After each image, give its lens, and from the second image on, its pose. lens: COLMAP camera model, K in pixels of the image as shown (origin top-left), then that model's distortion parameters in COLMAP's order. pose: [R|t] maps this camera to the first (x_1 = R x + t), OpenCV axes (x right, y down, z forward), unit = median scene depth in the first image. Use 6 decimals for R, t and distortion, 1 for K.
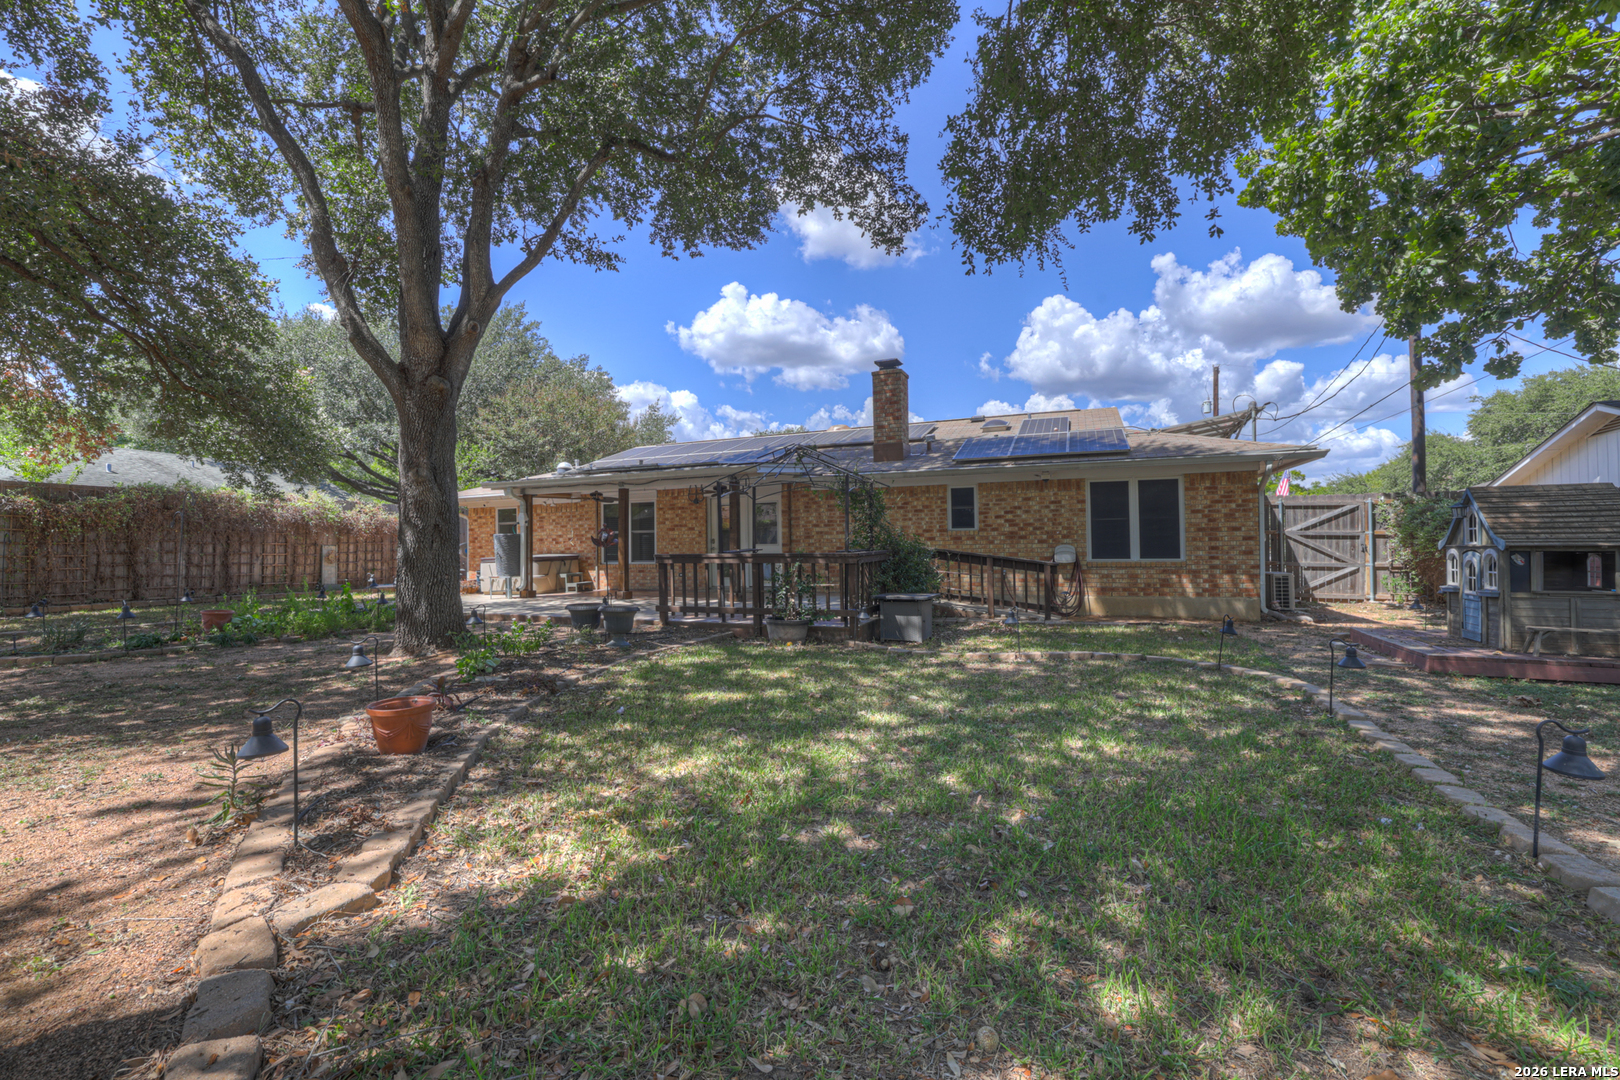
lens RADIAL K [[717.8, 0, 810.0], [0, 717.8, 540.0], [0, 0, 1]] dist [-0.015854, 0.000228]
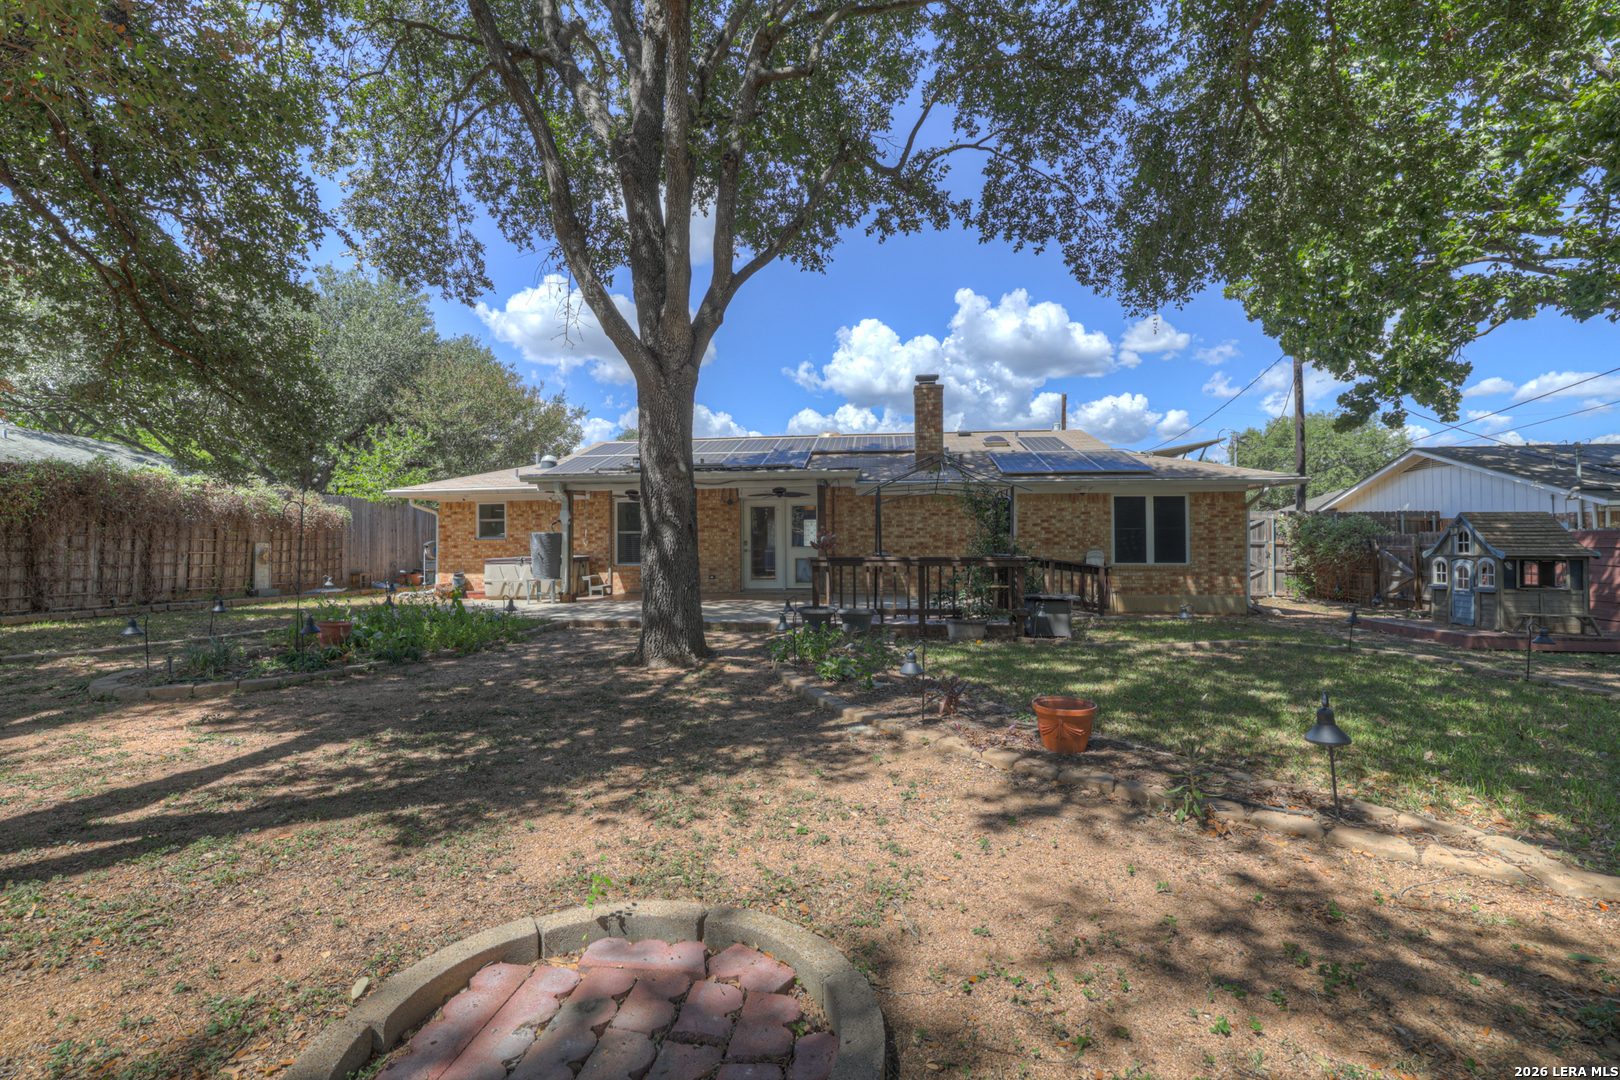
lens RADIAL K [[717.8, 0, 810.0], [0, 717.8, 540.0], [0, 0, 1]] dist [-0.015854, 0.000228]
pose [[0.957653, 0.013058, 0.287629, -0.358019], [-0.012559, 0.999915, -0.003582, -0.000100], [-0.287652, -0.000182, 0.957735, 0.030223]]
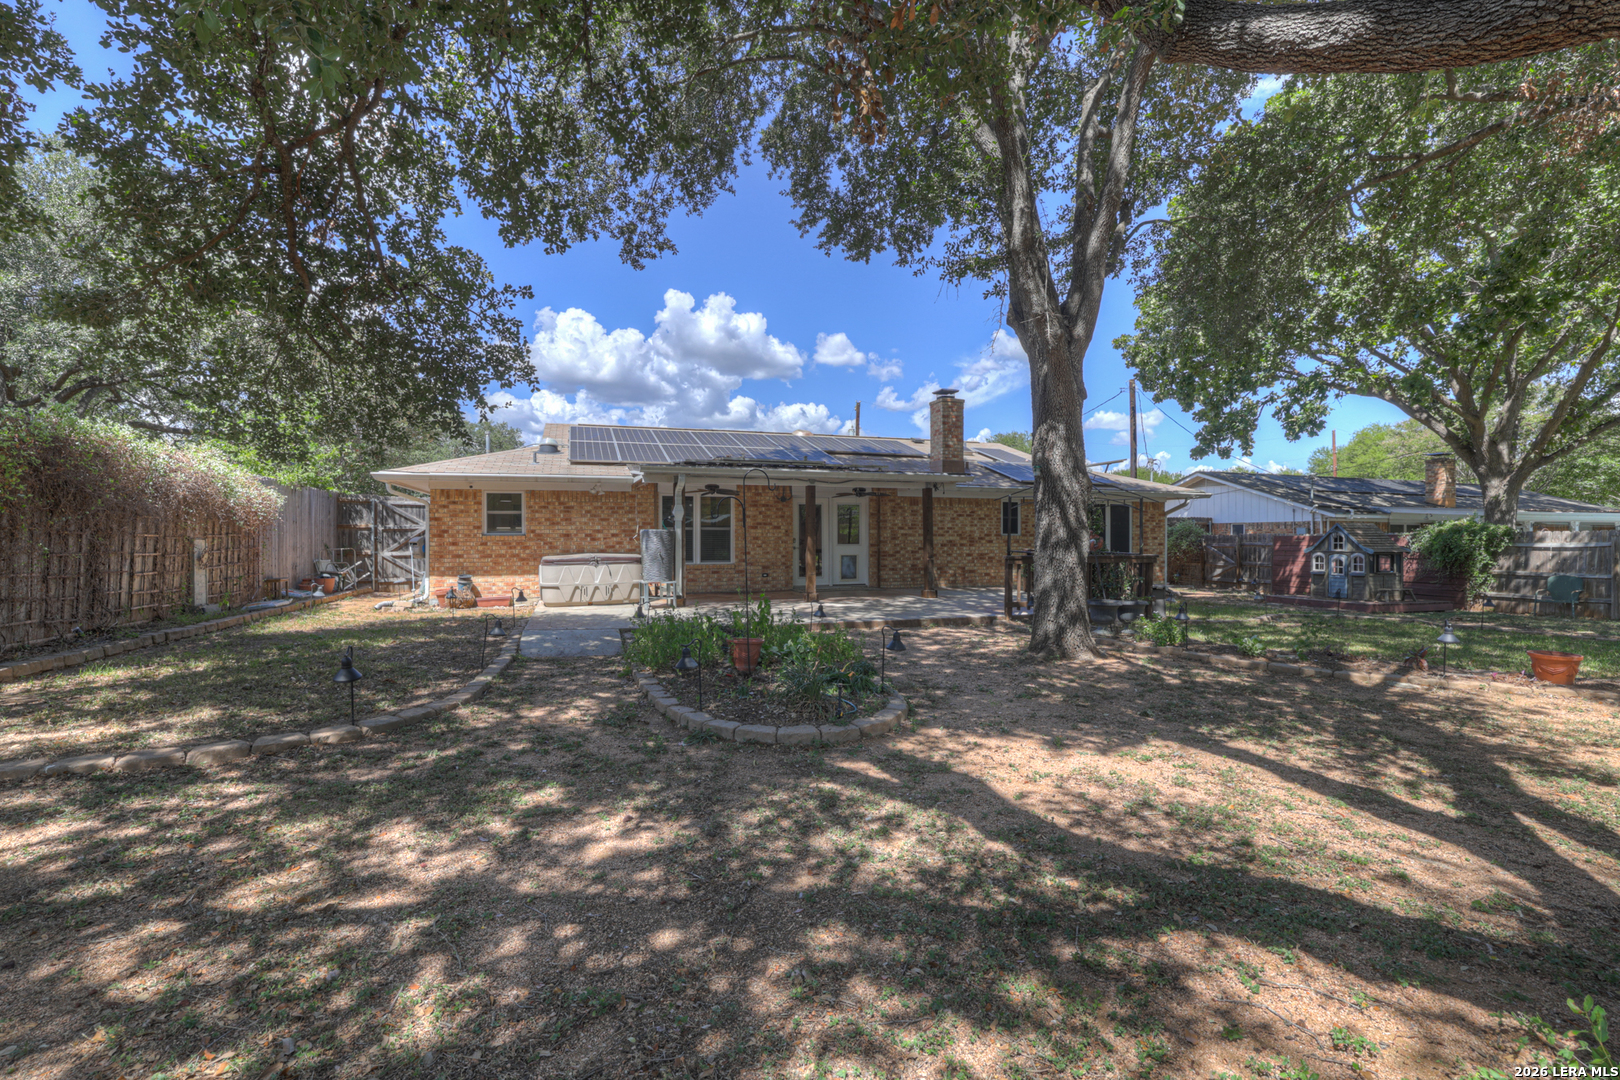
lens RADIAL K [[705.4, 0, 810.0], [0, 705.4, 540.0], [0, 0, 1]] dist [-0.013769, 0.000131]
pose [[0.742169, 0.011165, 0.670119, -0.832695], [-0.017026, 0.999853, 0.002198, -0.001429], [-0.669996, -0.013041, 0.742250, 0.283674]]
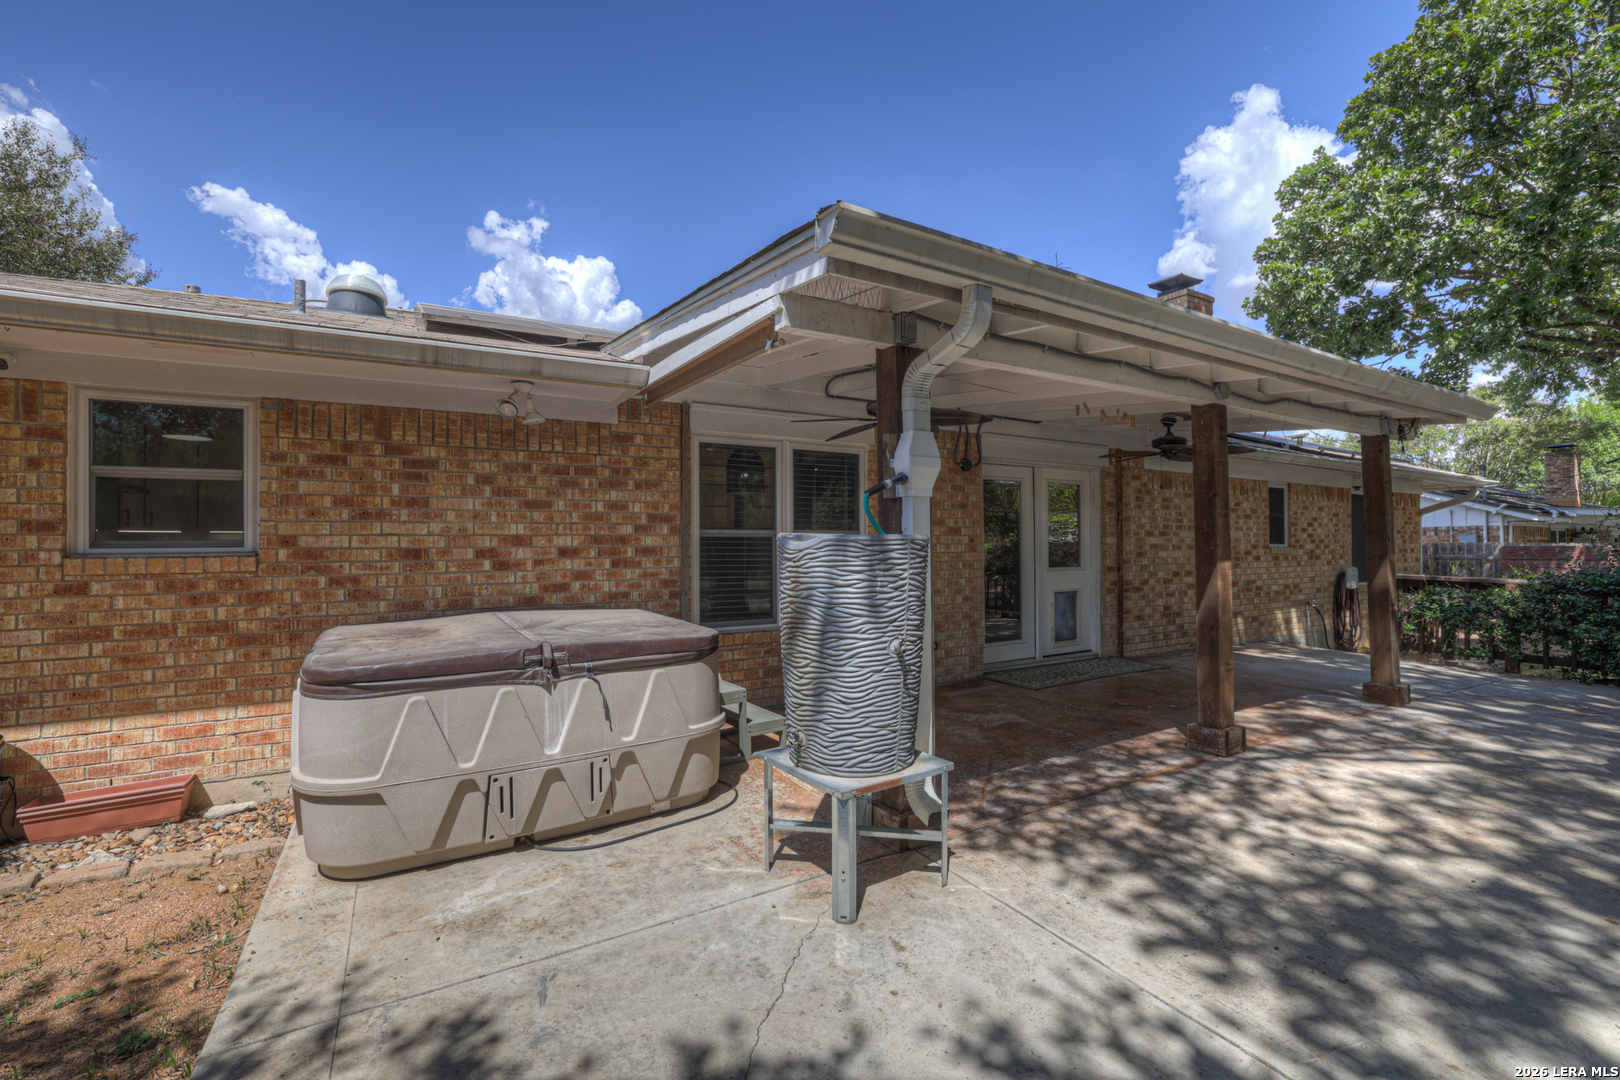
lens RADIAL K [[717.8, 0, 810.0], [0, 717.8, 540.0], [0, 0, 1]] dist [-0.015854, 0.000228]
pose [[0.605449, 0.018302, 0.795674, -0.575904], [-0.011965, 0.999832, -0.013894, -0.004005], [-0.795794, -0.001109, 0.605566, 0.898831]]
